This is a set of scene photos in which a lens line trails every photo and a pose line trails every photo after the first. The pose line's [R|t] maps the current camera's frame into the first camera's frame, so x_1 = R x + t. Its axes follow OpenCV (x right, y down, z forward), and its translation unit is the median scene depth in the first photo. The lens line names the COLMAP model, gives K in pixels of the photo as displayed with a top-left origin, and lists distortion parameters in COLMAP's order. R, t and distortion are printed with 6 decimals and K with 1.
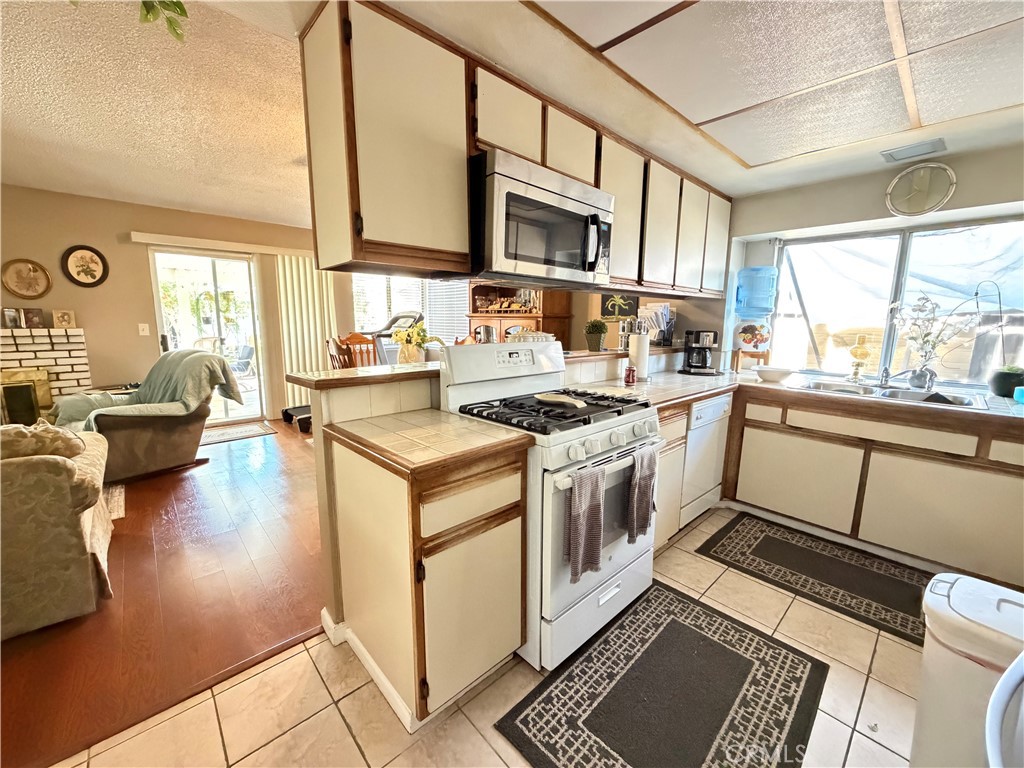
lens RADIAL K [[405.8, 0, 512.0], [0, 405.8, 384.0], [0, 0, 1]] dist [-0.000486, -0.000280]
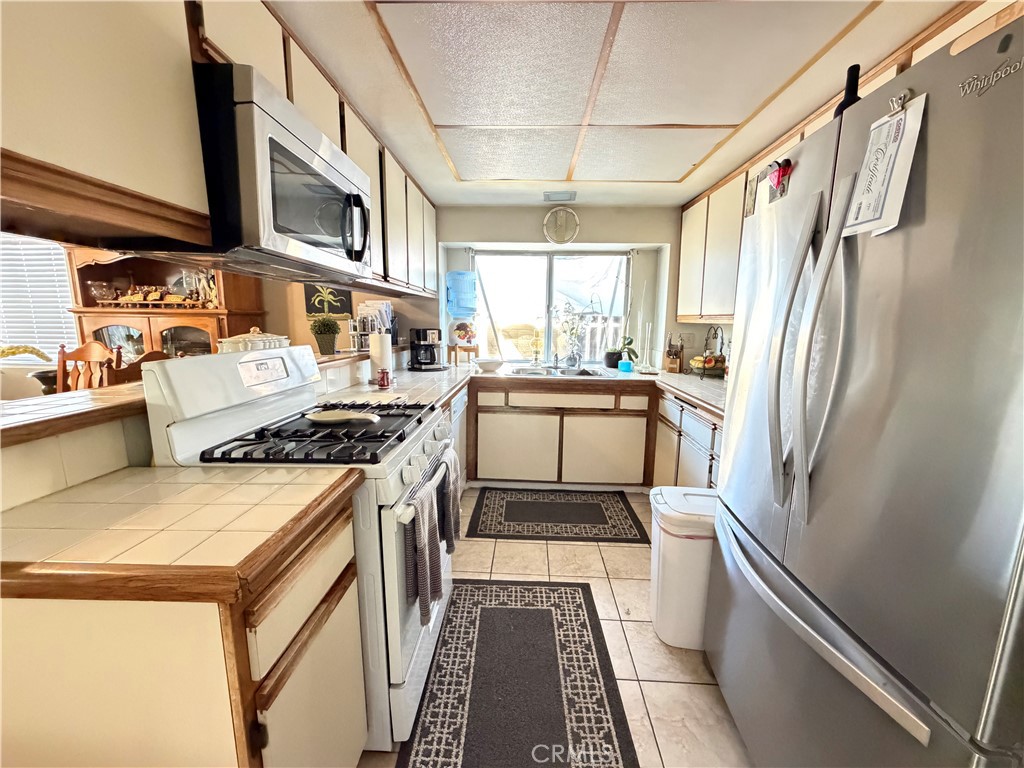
lens RADIAL K [[405.8, 0, 512.0], [0, 405.8, 384.0], [0, 0, 1]] dist [-0.000486, -0.000280]
pose [[0.712814, -0.110984, 0.692516, -0.152984], [0.106824, 0.993060, 0.049195, -0.023719], [-0.693170, 0.038910, 0.719723, 0.136901]]
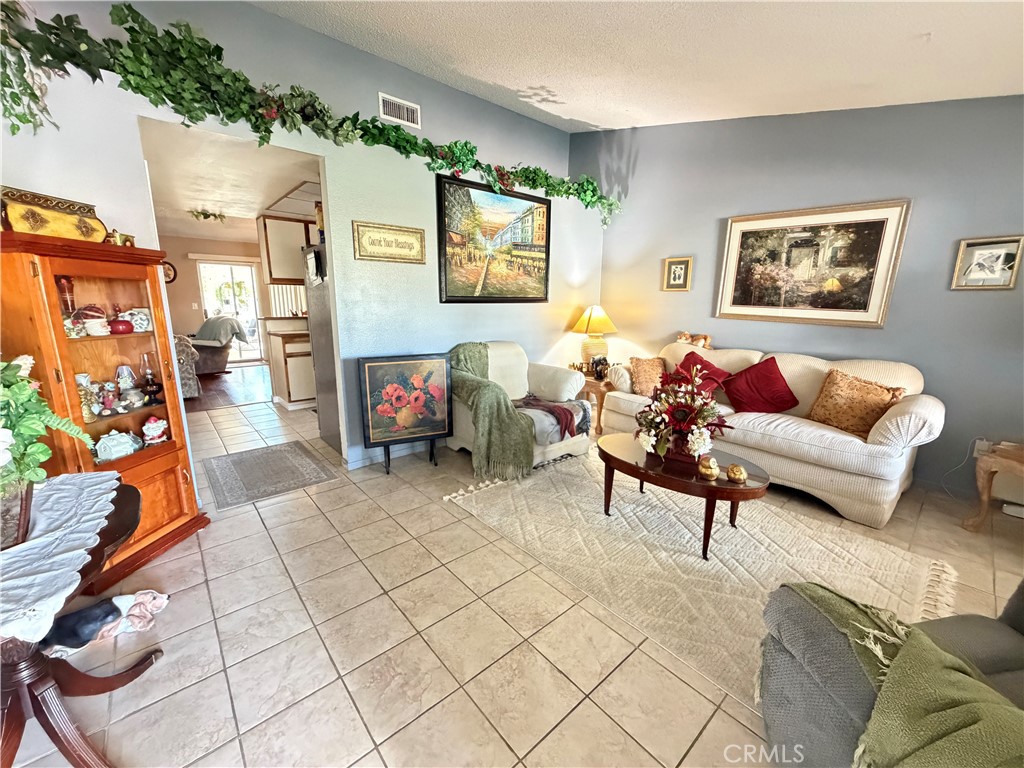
lens RADIAL K [[425.6, 0, 509.5], [0, 425.6, 382.6], [0, 0, 1]] dist [0.000373, -0.000237]
pose [[0.998639, 0.003588, -0.052035, 1.094760], [-0.001933, 0.999492, 0.031820, 0.263216], [0.052123, -0.031676, 0.998138, -1.537765]]
